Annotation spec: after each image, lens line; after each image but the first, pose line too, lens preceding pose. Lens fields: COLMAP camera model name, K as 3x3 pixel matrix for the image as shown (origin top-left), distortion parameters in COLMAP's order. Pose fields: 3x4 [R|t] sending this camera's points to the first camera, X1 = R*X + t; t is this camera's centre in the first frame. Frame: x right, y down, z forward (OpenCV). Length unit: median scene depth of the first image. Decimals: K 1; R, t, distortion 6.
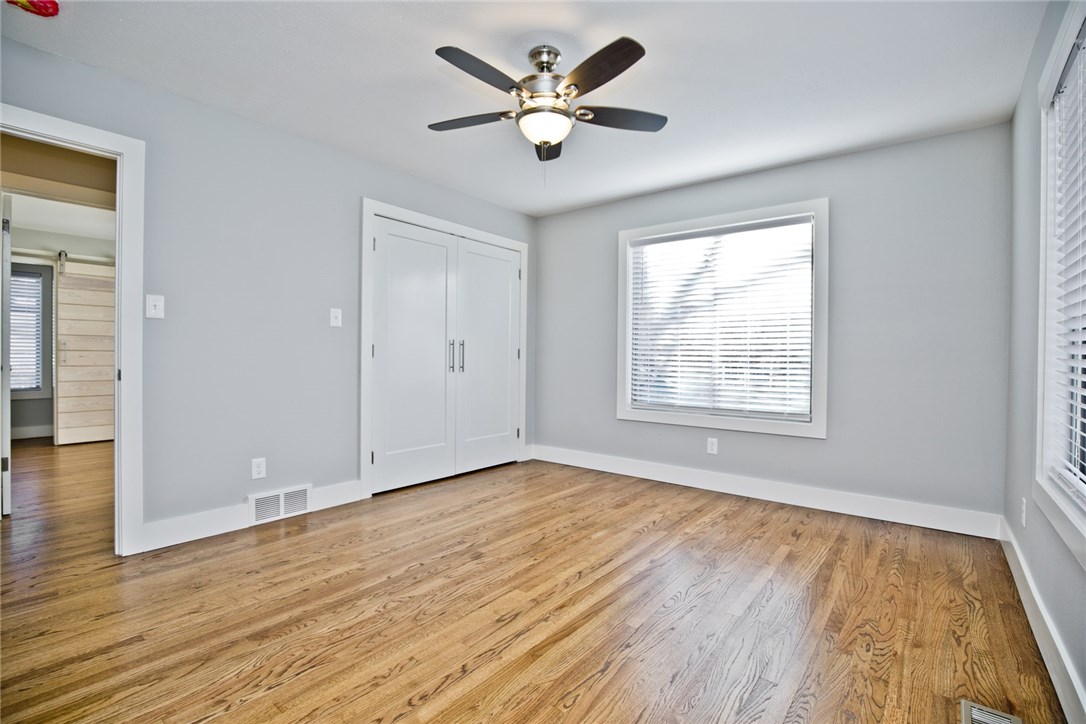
lens RADIAL K [[498.7, 0, 545.2], [0, 498.7, 361.0], [0, 0, 1]] dist [-0.027254, 0.000369]
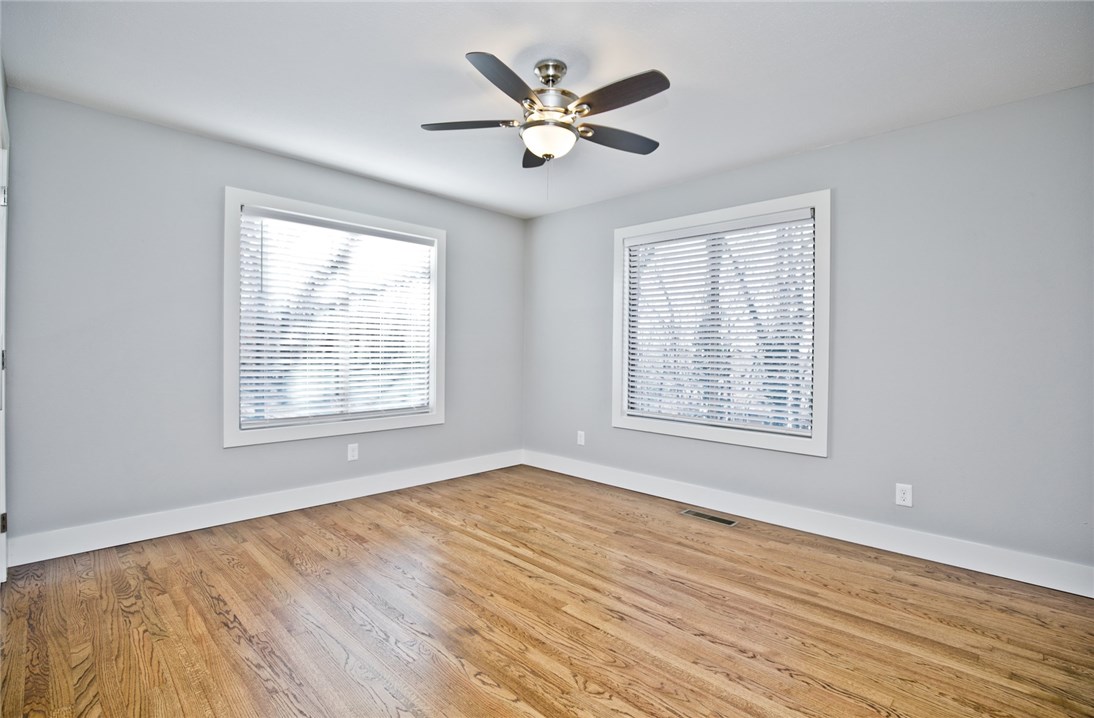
lens RADIAL K [[503.7, 0, 554.3], [0, 503.7, 353.0], [0, 0, 1]] dist [-0.024994, 0.000697]
pose [[0.097966, -0.016925, 0.995046, -0.828527], [-0.000752, 0.999854, 0.017081, -0.052961], [-0.995189, -0.002421, 0.097939, 0.727341]]
